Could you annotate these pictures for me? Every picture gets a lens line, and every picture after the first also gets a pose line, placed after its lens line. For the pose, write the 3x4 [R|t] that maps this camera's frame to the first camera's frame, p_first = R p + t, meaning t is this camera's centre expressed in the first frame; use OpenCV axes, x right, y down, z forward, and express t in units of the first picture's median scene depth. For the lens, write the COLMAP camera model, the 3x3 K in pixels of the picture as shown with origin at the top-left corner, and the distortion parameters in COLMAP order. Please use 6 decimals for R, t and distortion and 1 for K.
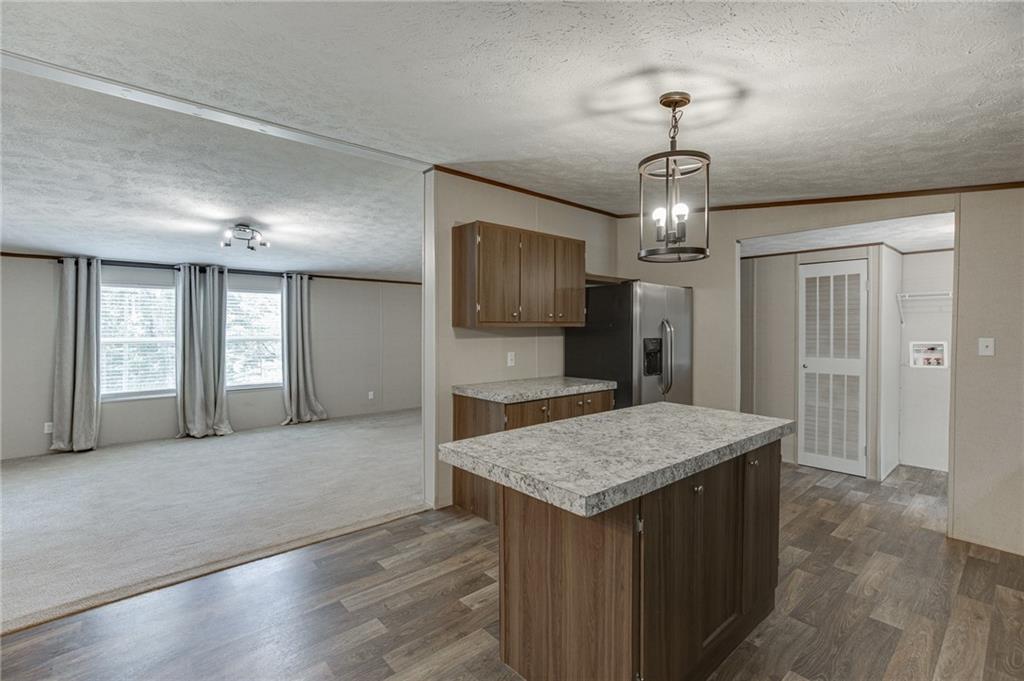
lens RADIAL K [[461.7, 0, 510.4], [0, 461.7, 333.2], [0, 0, 1]] dist [-0.016329, 0.007220]
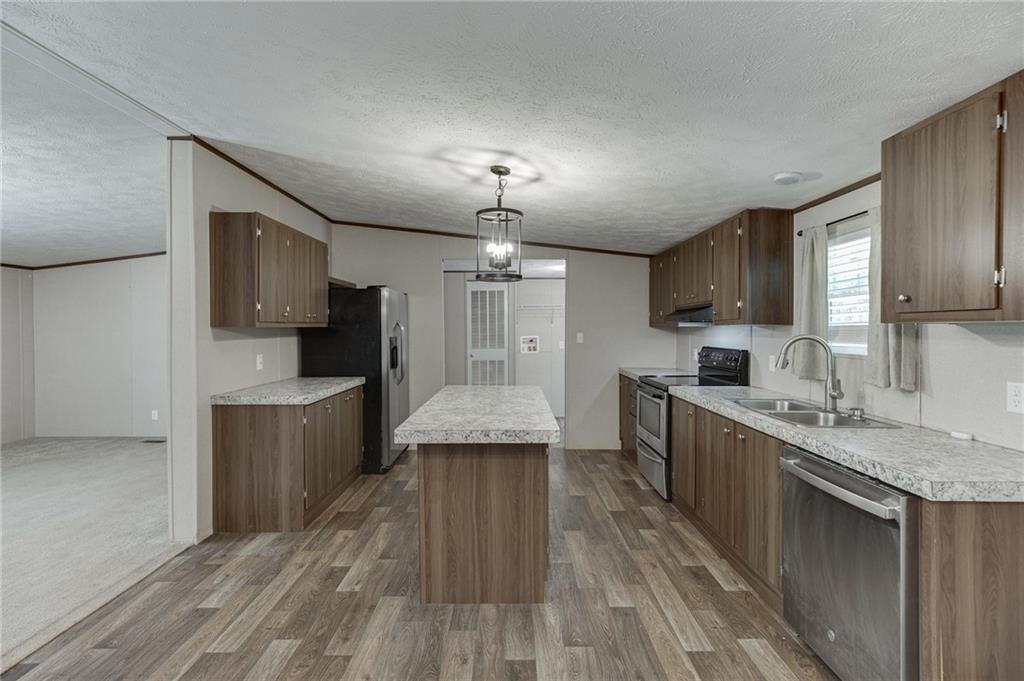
lens RADIAL K [[461.7, 0, 510.4], [0, 461.7, 333.2], [0, 0, 1]] dist [-0.016329, 0.007220]
pose [[0.659029, -0.010992, 0.752038, -0.374385], [0.010471, 0.999930, 0.005440, -0.001629], [-0.752045, 0.004290, 0.659098, 0.012258]]
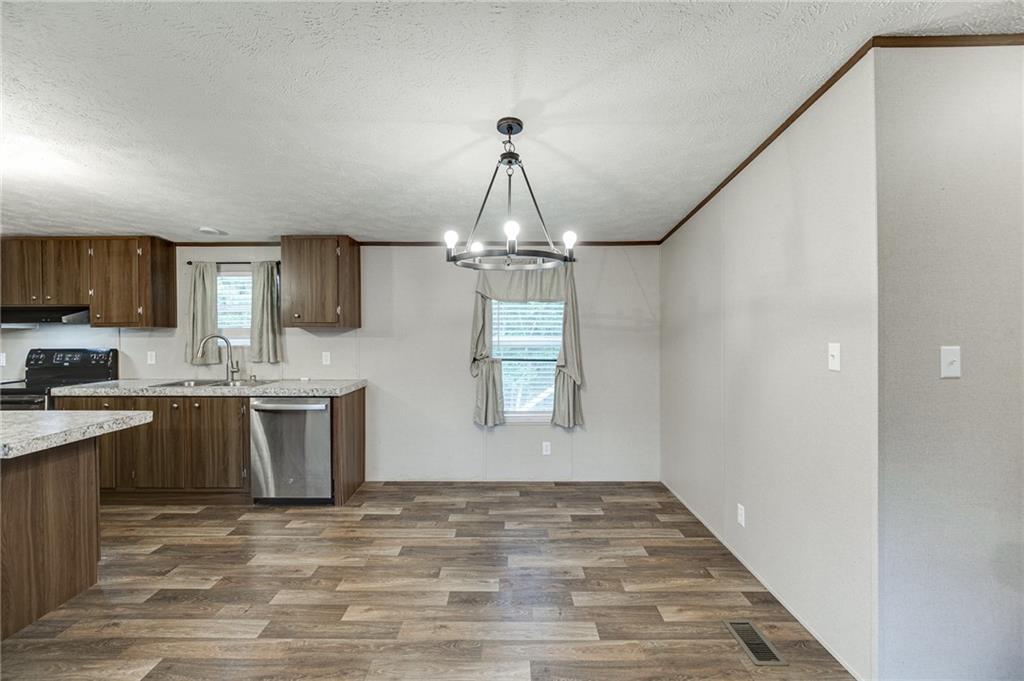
lens RADIAL K [[461.7, 0, 510.4], [0, 461.7, 333.2], [0, 0, 1]] dist [-0.016329, 0.007220]
pose [[-0.750839, -0.009130, 0.660422, -0.763243], [0.005015, 0.999797, 0.019524, -0.010435], [-0.660466, 0.017971, -0.750641, 0.464249]]
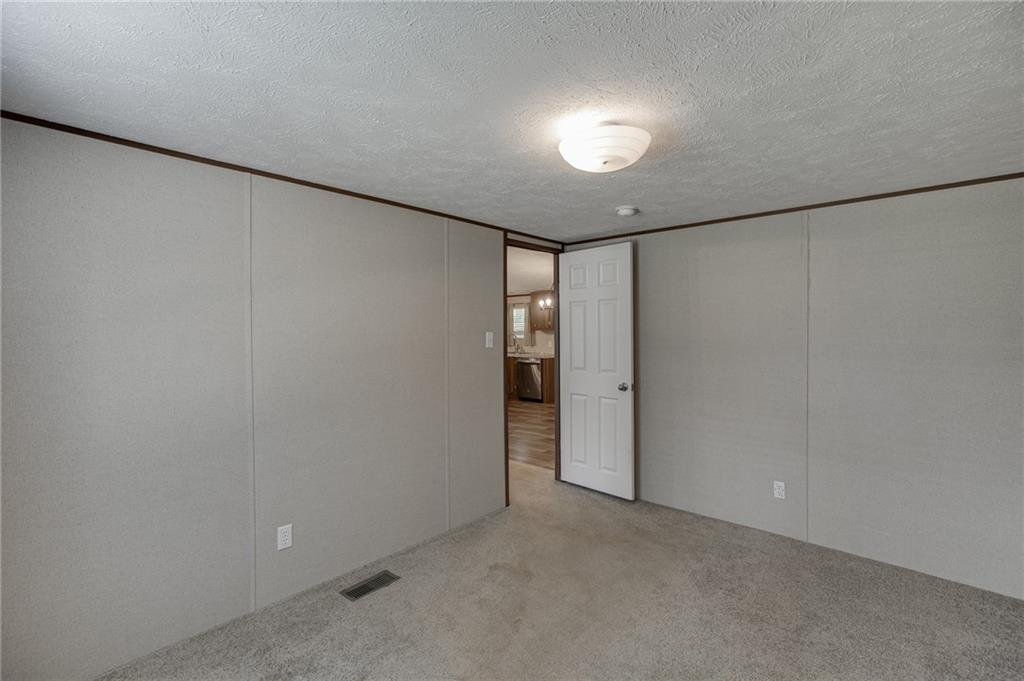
lens RADIAL K [[461.7, 0, 510.4], [0, 461.7, 333.2], [0, 0, 1]] dist [-0.016329, 0.007220]
pose [[-0.114291, -0.004733, 0.993436, -2.137853], [0.011141, 0.999920, 0.006046, -0.007230], [-0.993385, 0.011758, -0.114229, 0.425475]]
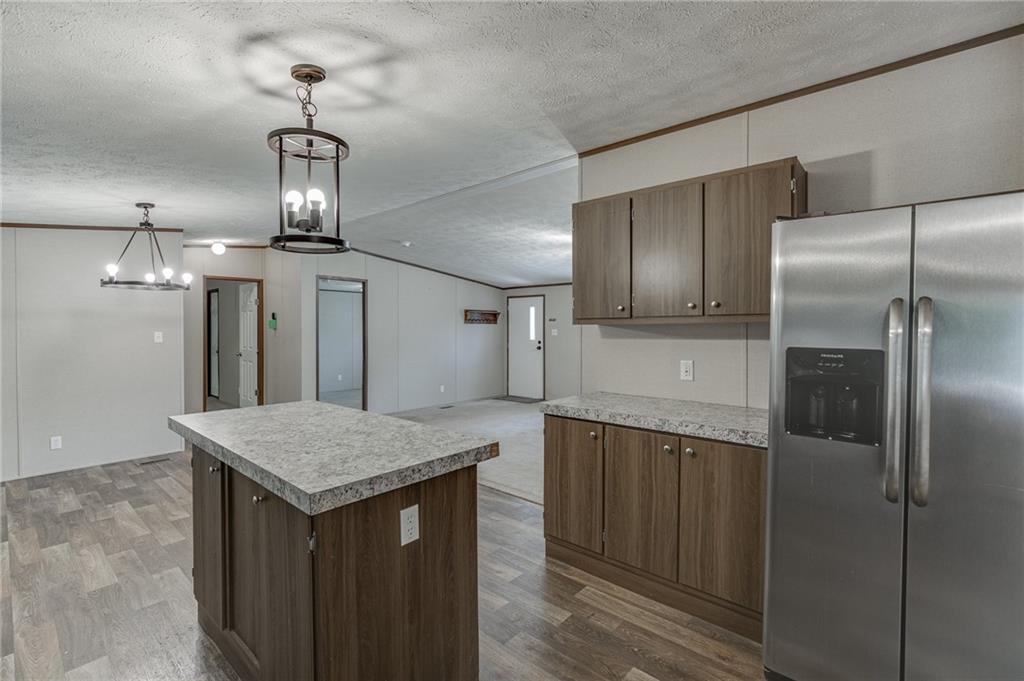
lens RADIAL K [[461.7, 0, 510.4], [0, 461.7, 333.2], [0, 0, 1]] dist [-0.016329, 0.007220]
pose [[0.124036, 0.010927, -0.992218, 0.683812], [-0.007869, 0.999919, 0.010029, -0.004833], [0.992247, 0.006564, 0.124111, 0.671682]]
